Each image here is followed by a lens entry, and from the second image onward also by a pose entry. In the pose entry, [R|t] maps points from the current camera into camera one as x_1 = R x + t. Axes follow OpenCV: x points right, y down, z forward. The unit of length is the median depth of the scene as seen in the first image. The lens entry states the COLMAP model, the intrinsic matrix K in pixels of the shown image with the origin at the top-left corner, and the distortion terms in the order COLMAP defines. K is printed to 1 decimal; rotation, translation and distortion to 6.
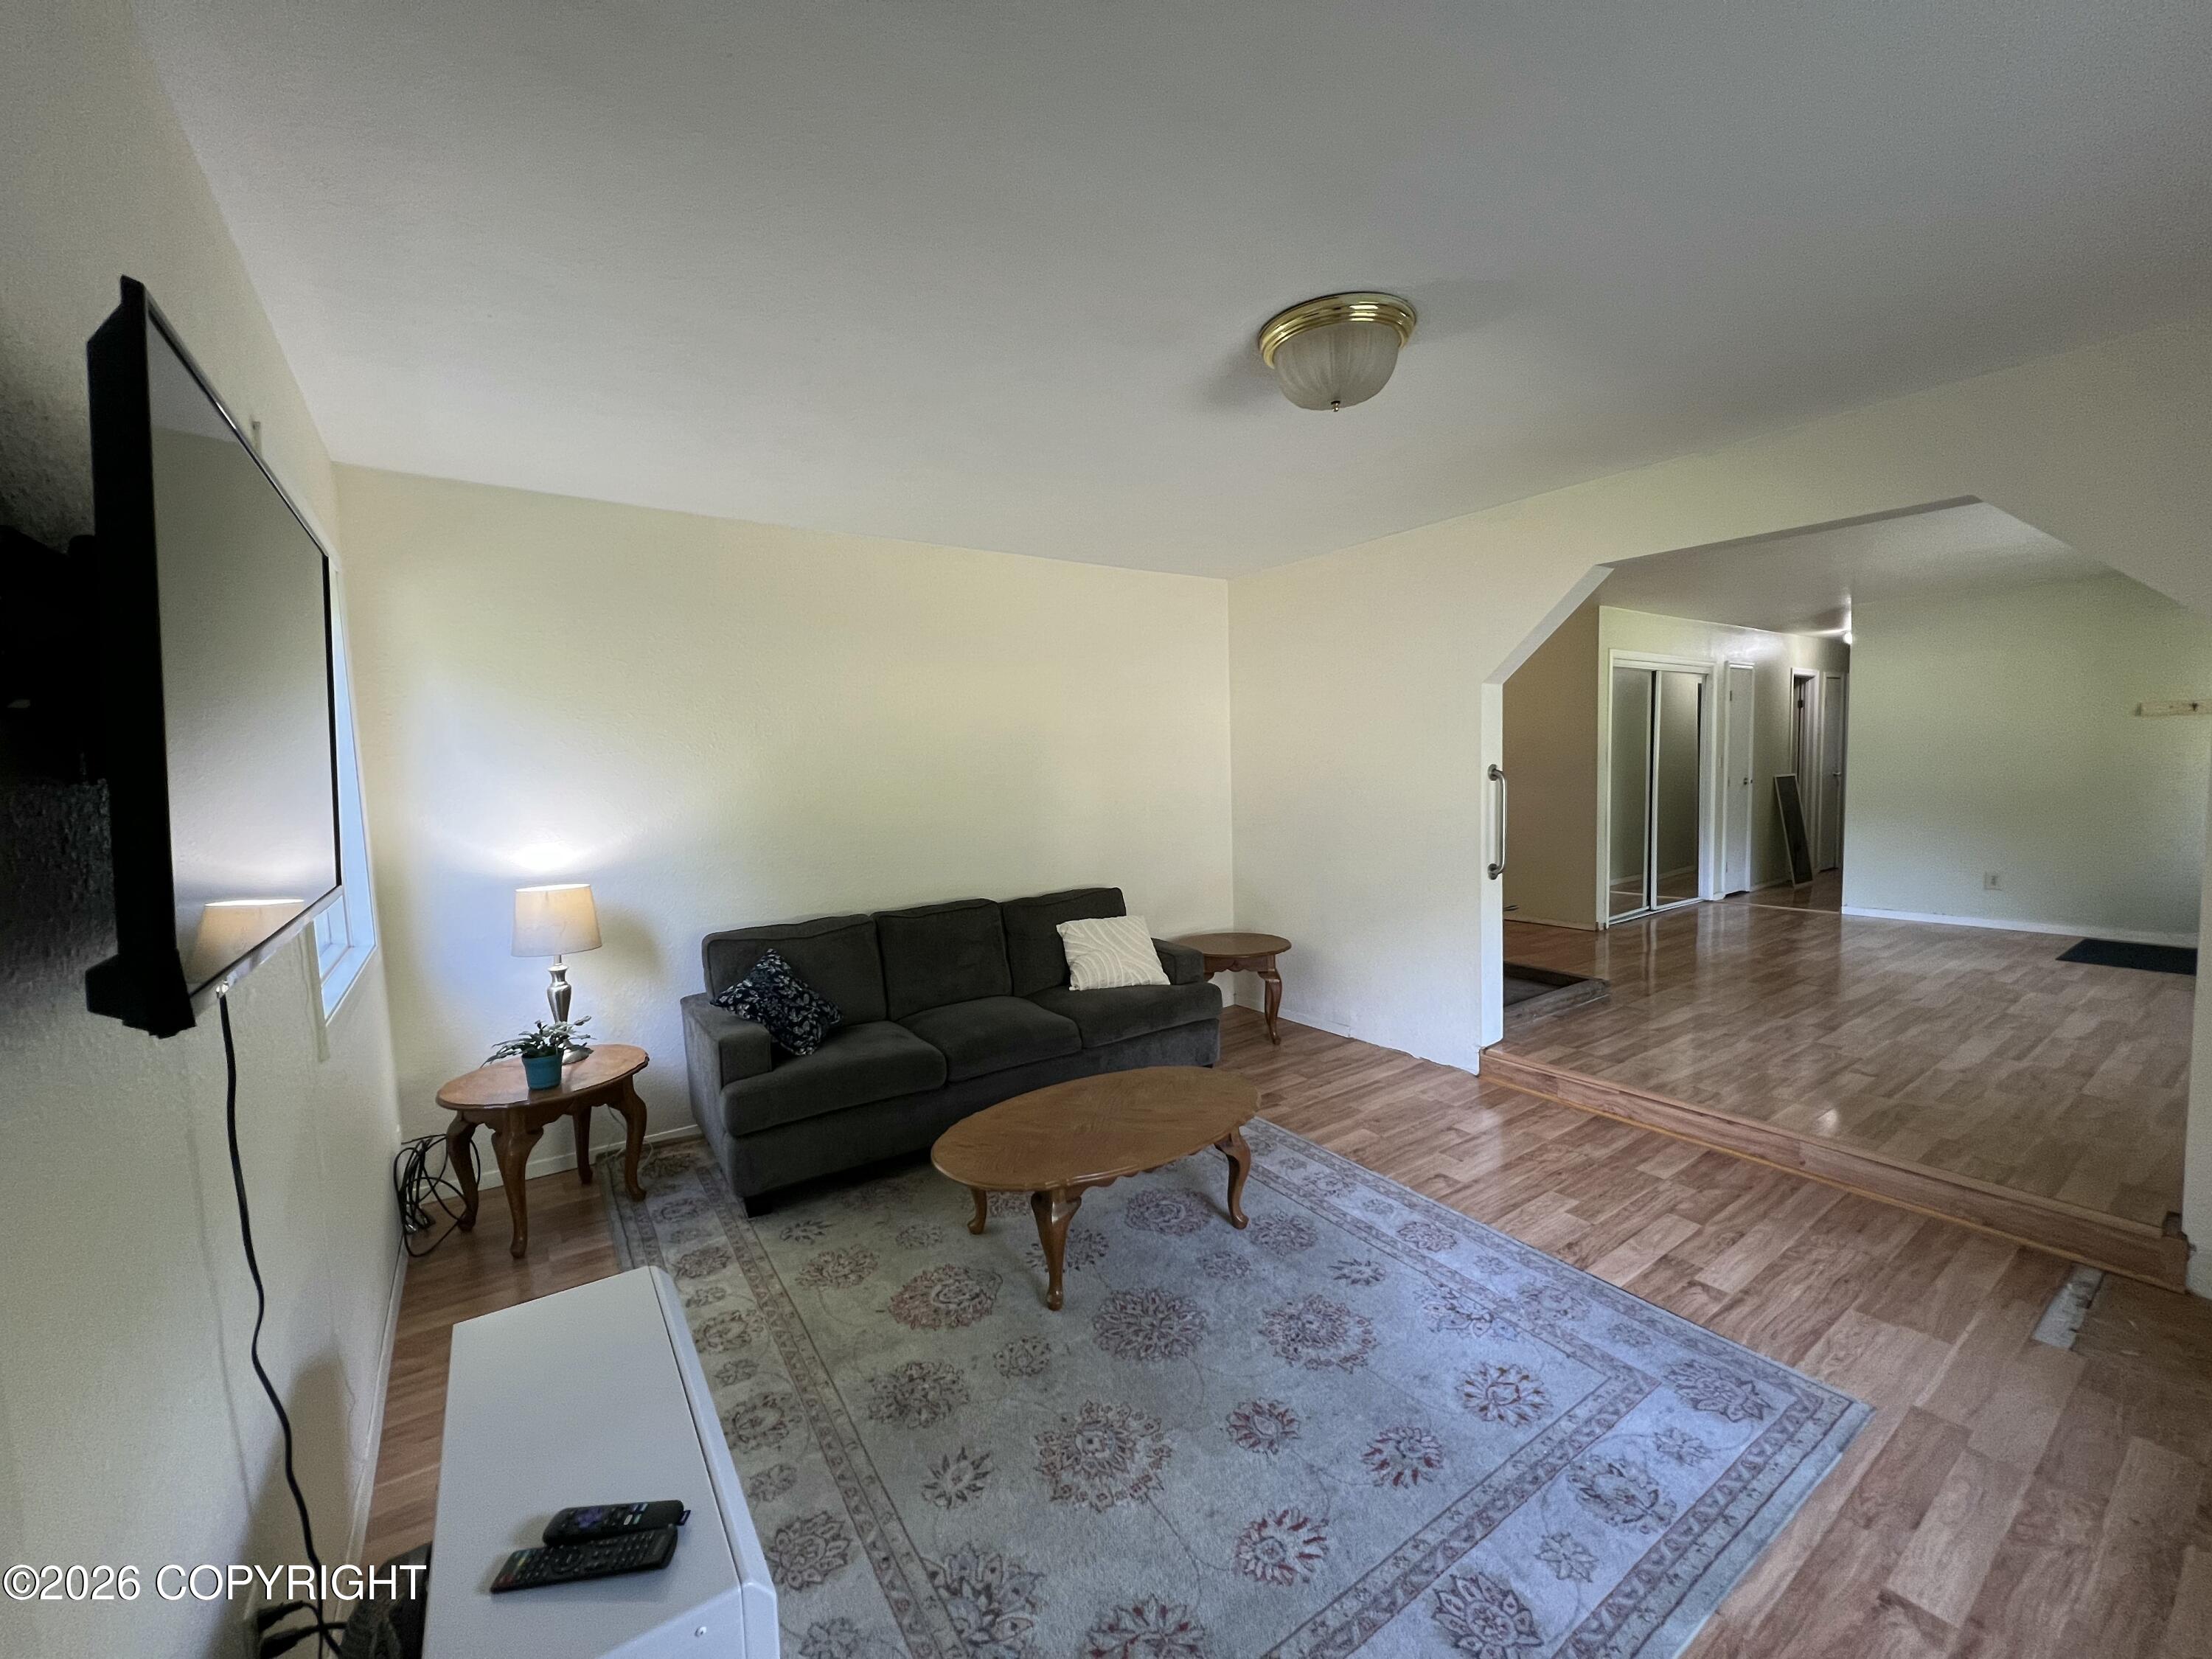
lens RADIAL K [[884.6, 0, 1093.3], [0, 884.6, 828.6], [0, 0, 1]] dist [-0.000775, 0.000022]
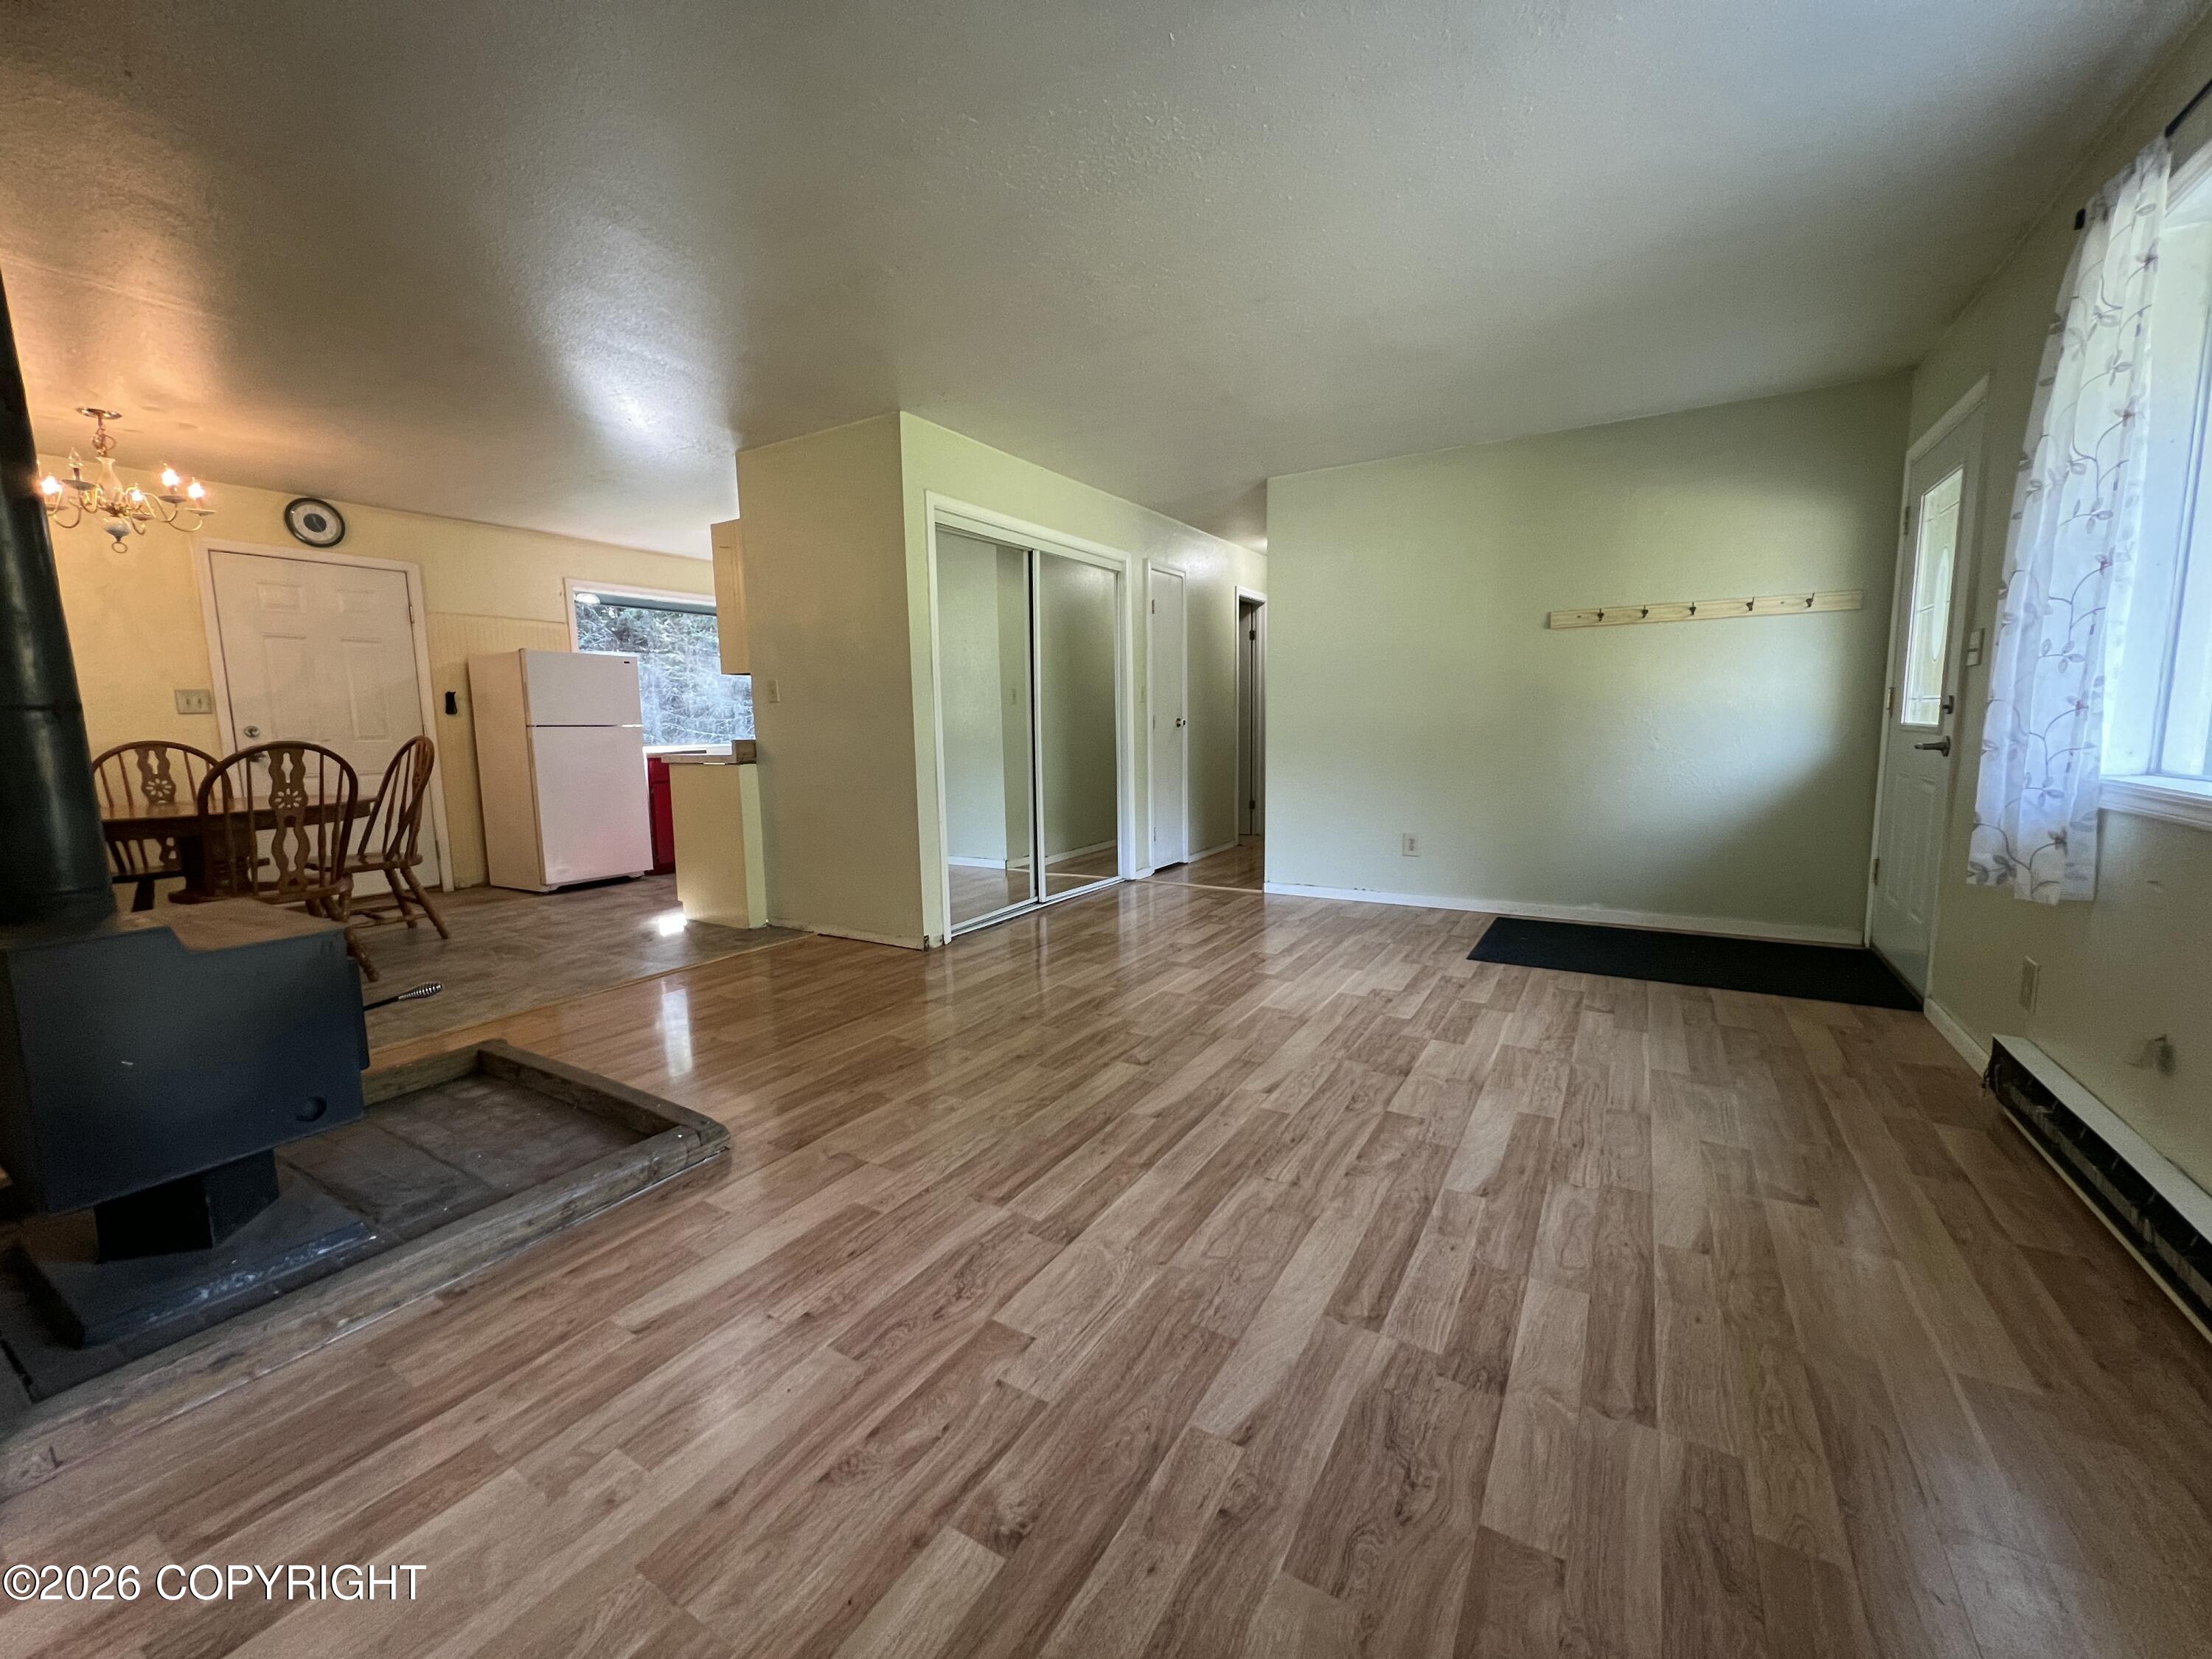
lens RADIAL K [[884.6, 0, 1095.5], [0, 884.6, 830.3], [0, 0, 1]] dist [-0.000775, 0.000022]
pose [[0.914743, -0.036209, 0.402411, 0.902673], [0.019501, 0.998772, 0.045540, 0.010047], [-0.403566, -0.033810, 0.914326, 0.801437]]
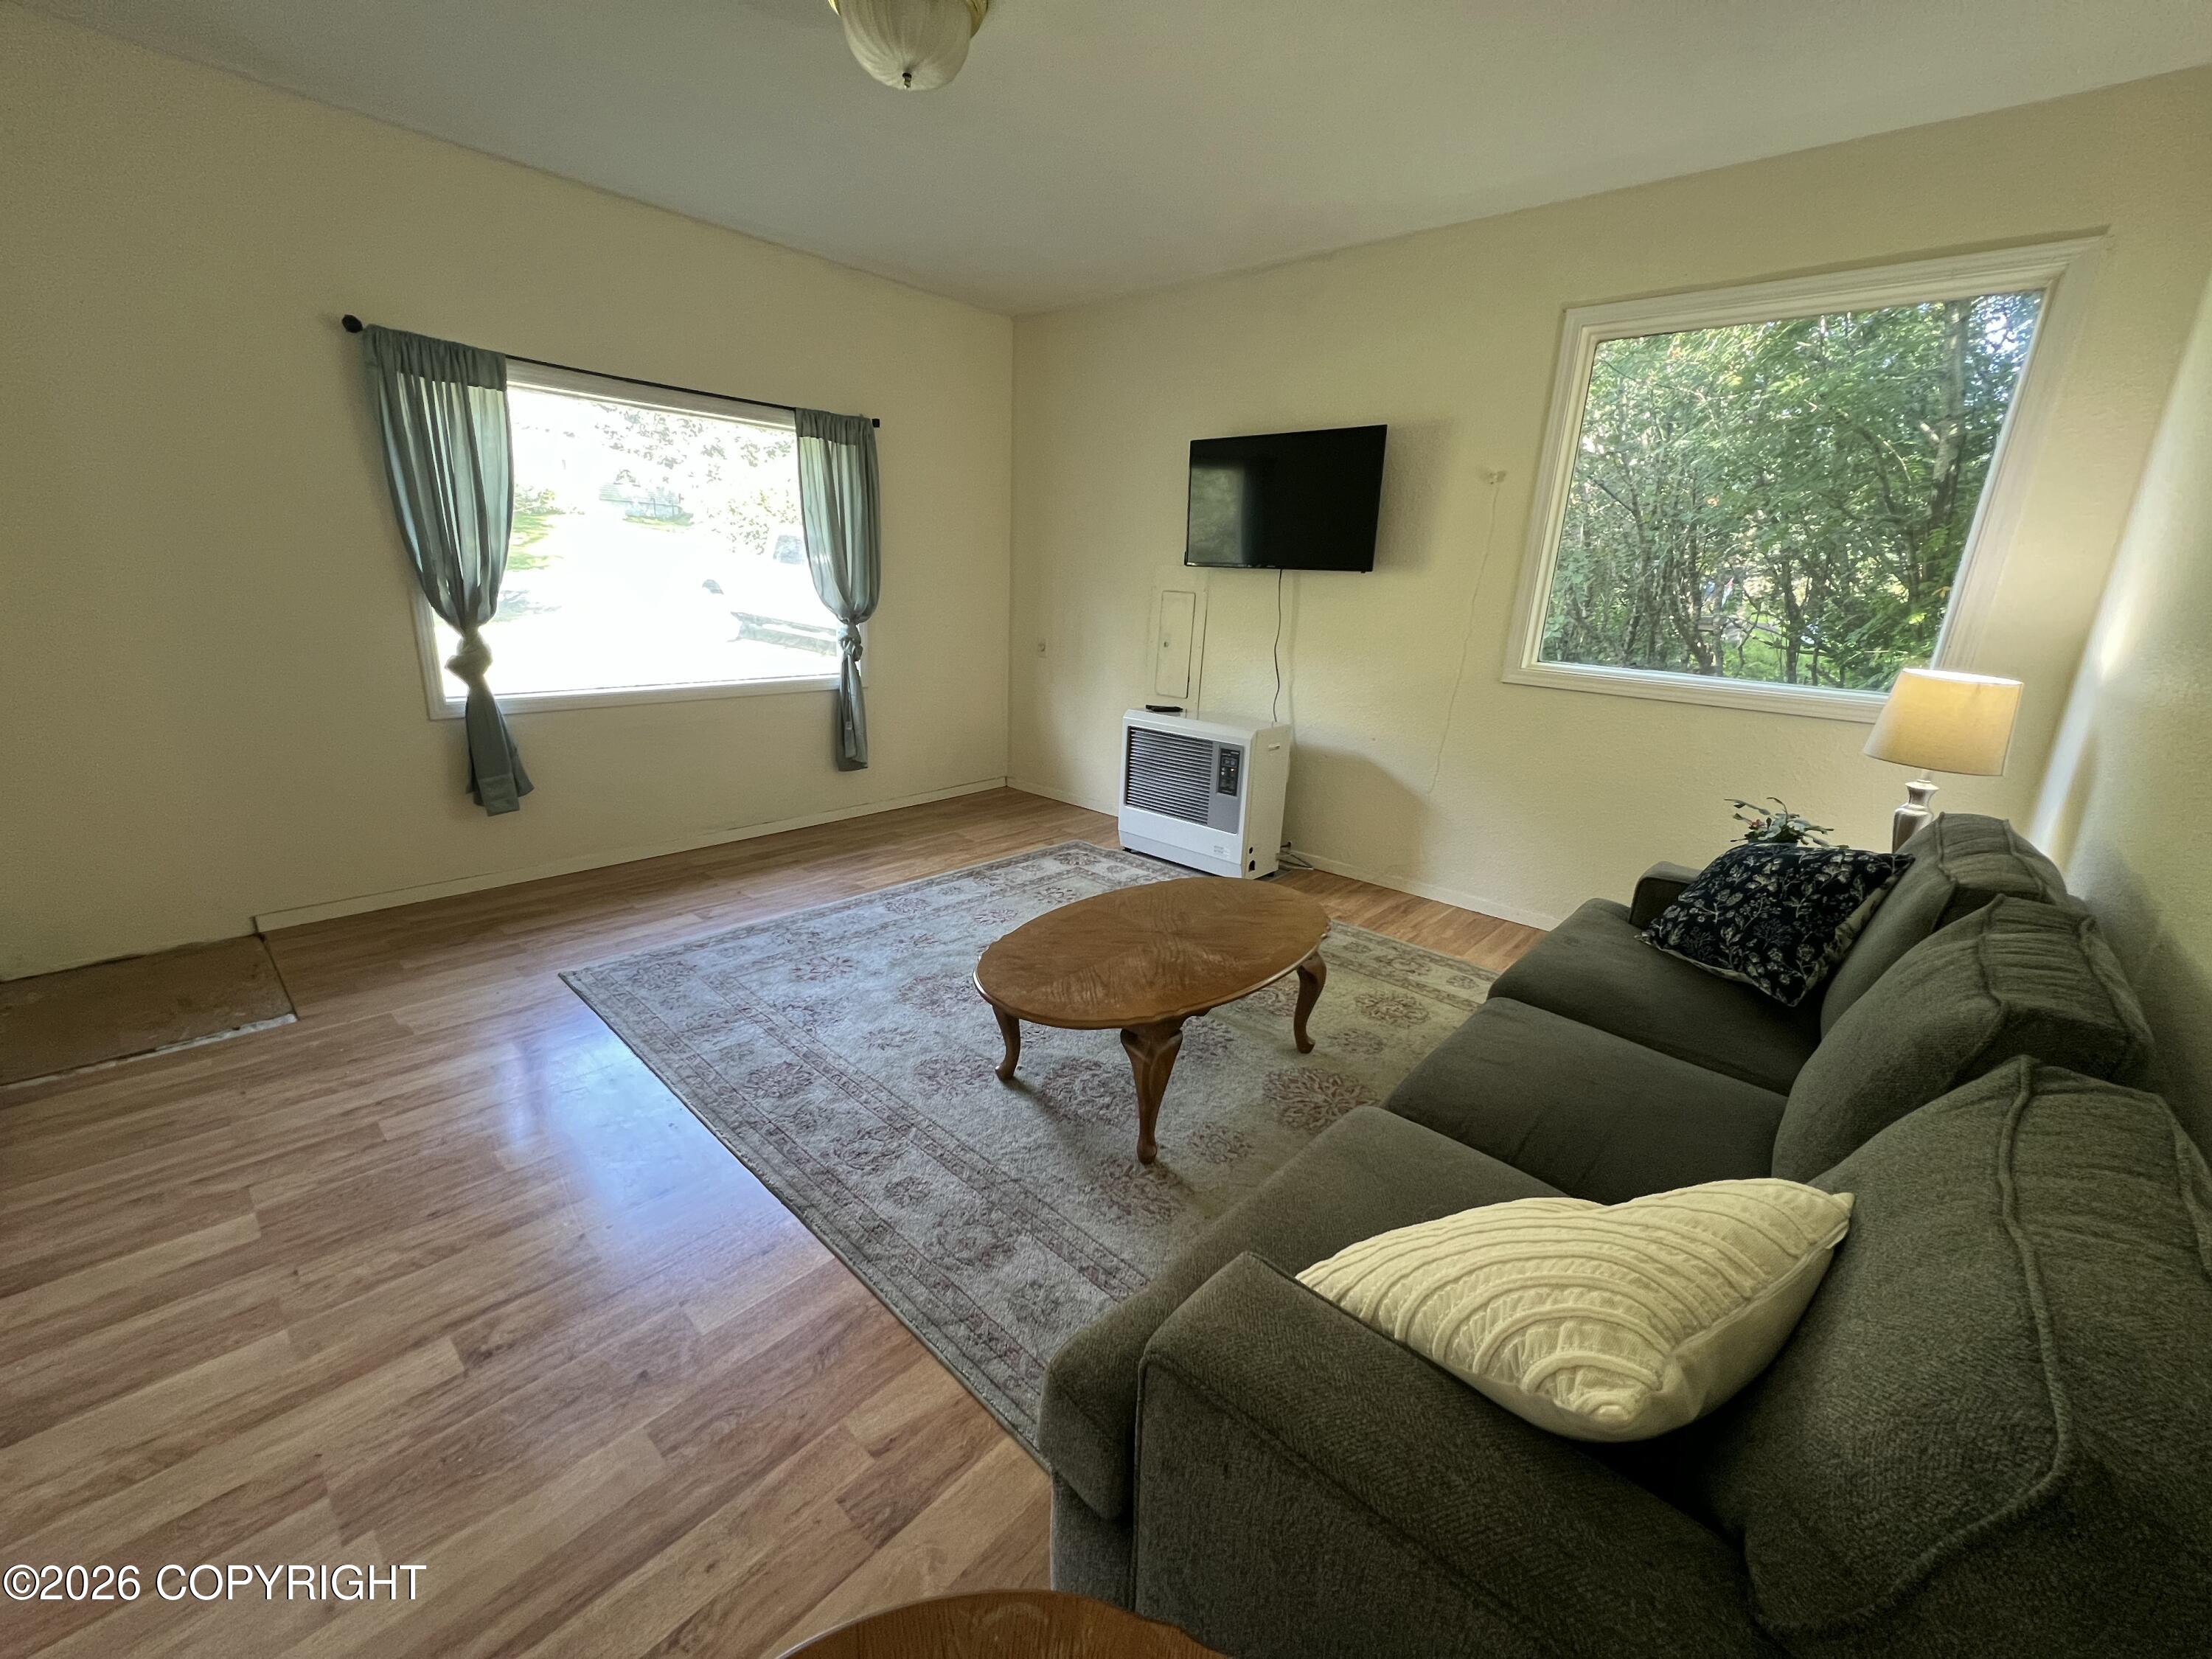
lens RADIAL K [[884.6, 0, 1096.3], [0, 884.6, 830.2], [0, 0, 1]] dist [-0.000775, 0.000022]
pose [[-0.973877, 0.053301, -0.220734, 0.227420], [-0.029948, 0.933423, 0.357525, -0.050490], [0.225095, 0.354796, -0.907443, 1.515453]]
